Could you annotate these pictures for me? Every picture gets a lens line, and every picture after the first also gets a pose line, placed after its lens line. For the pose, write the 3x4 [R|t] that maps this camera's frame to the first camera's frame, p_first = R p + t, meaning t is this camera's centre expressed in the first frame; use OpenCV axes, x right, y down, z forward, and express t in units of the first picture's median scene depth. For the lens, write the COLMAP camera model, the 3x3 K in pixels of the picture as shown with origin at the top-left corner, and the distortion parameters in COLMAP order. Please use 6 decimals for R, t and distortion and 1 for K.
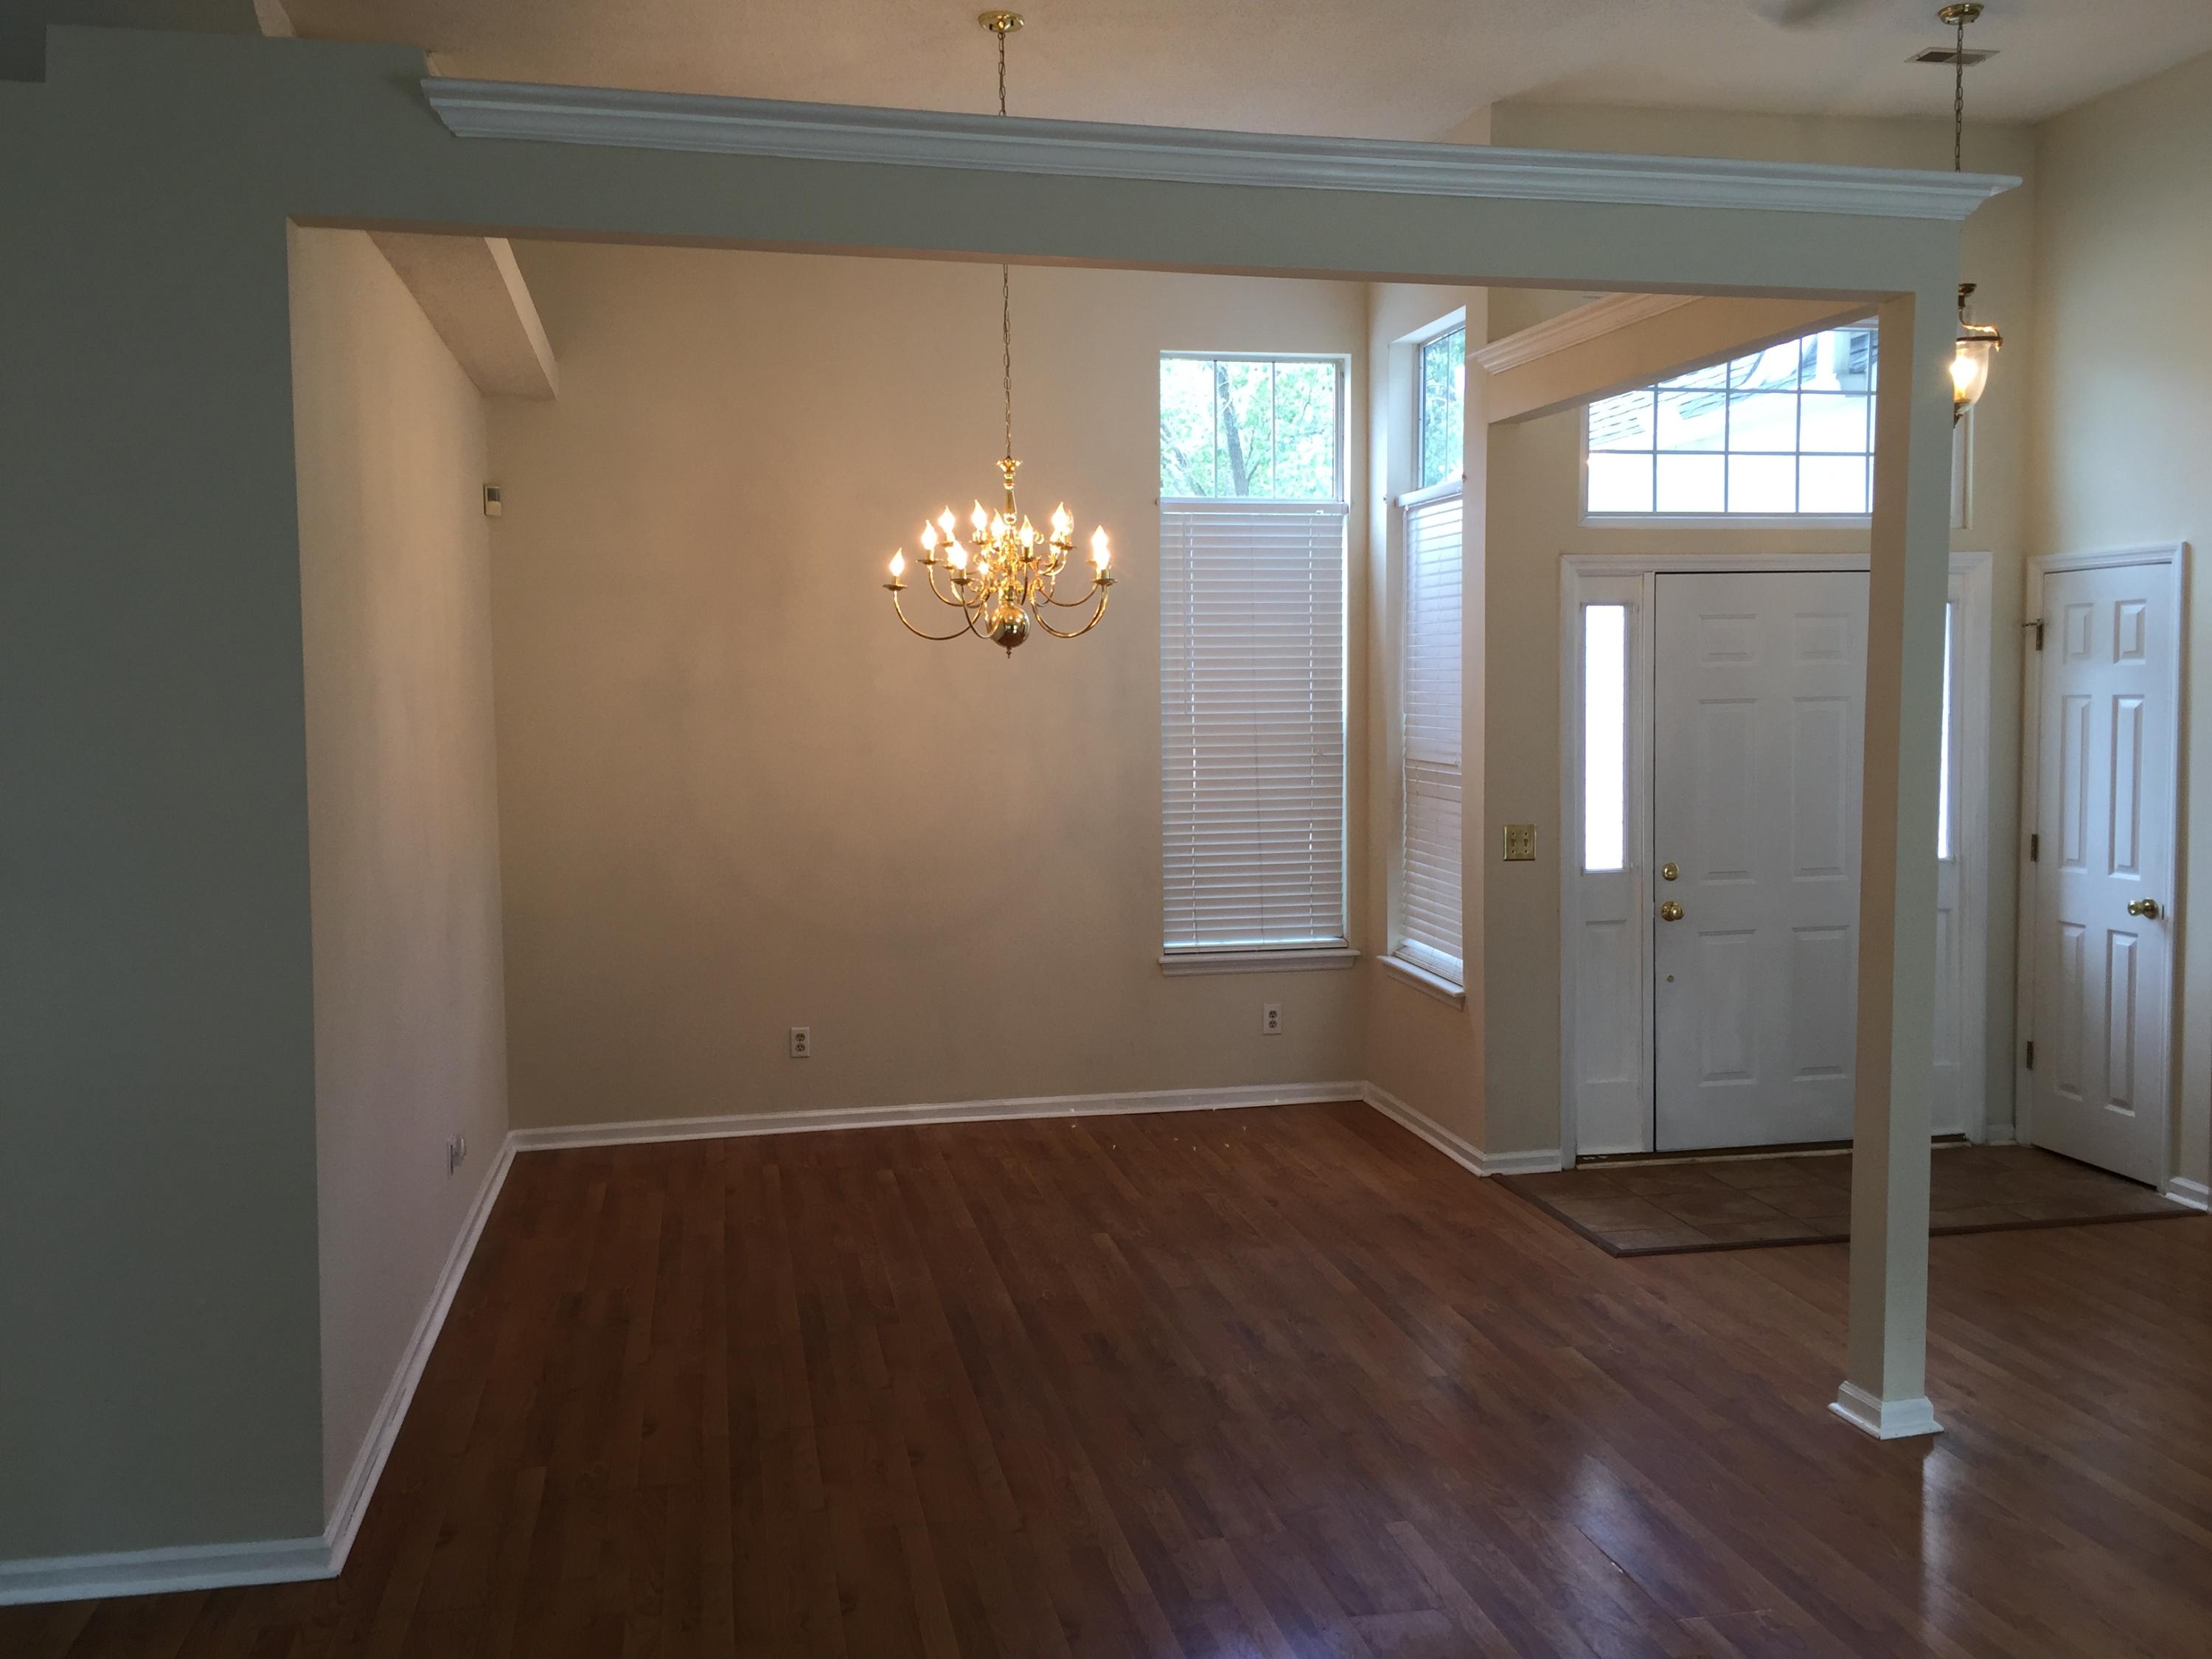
lens RADIAL K [[1903.8, 0, 1107.3], [0, 1903.8, 829.3], [0, 0, 1]] dist [0.061029, -0.003832]
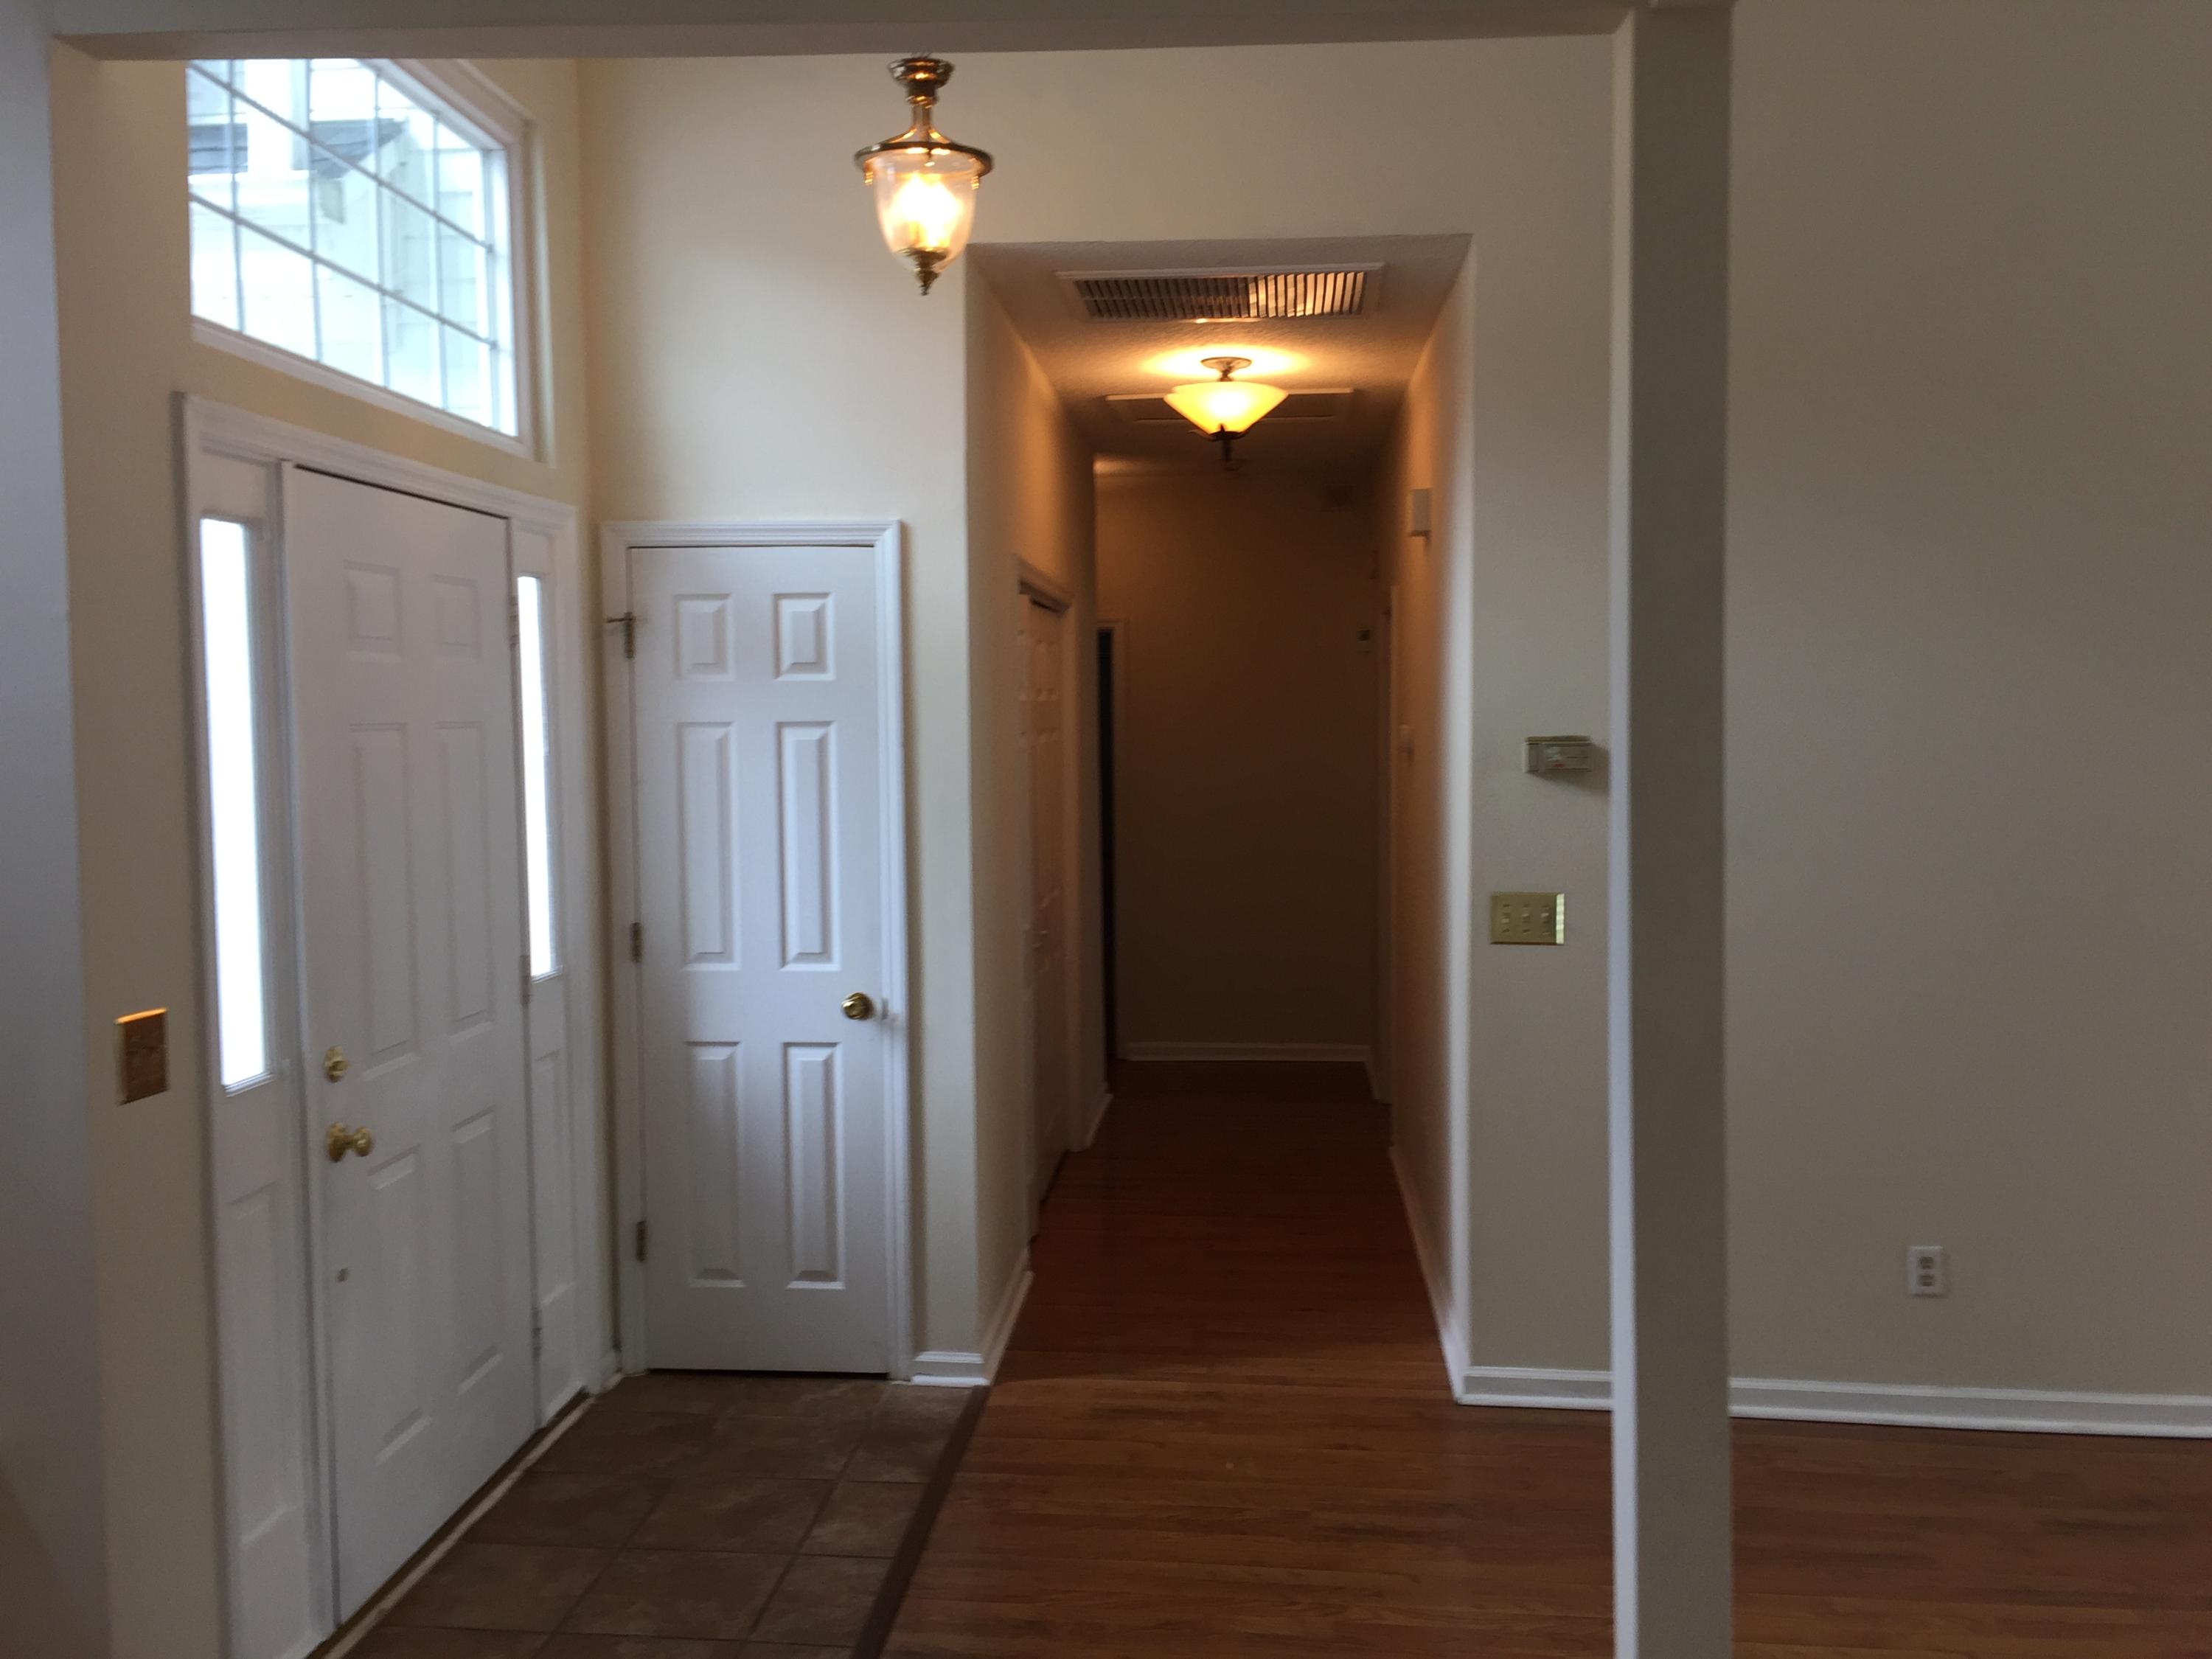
lens RADIAL K [[1903.8, 0, 1101.4], [0, 1903.8, 822.5], [0, 0, 1]] dist [0.061029, -0.003832]
pose [[0.296228, -0.044070, 0.954100, -0.128014], [0.073955, 0.996994, 0.023090, -0.038092], [-0.952250, 0.063721, 0.298597, 0.653720]]
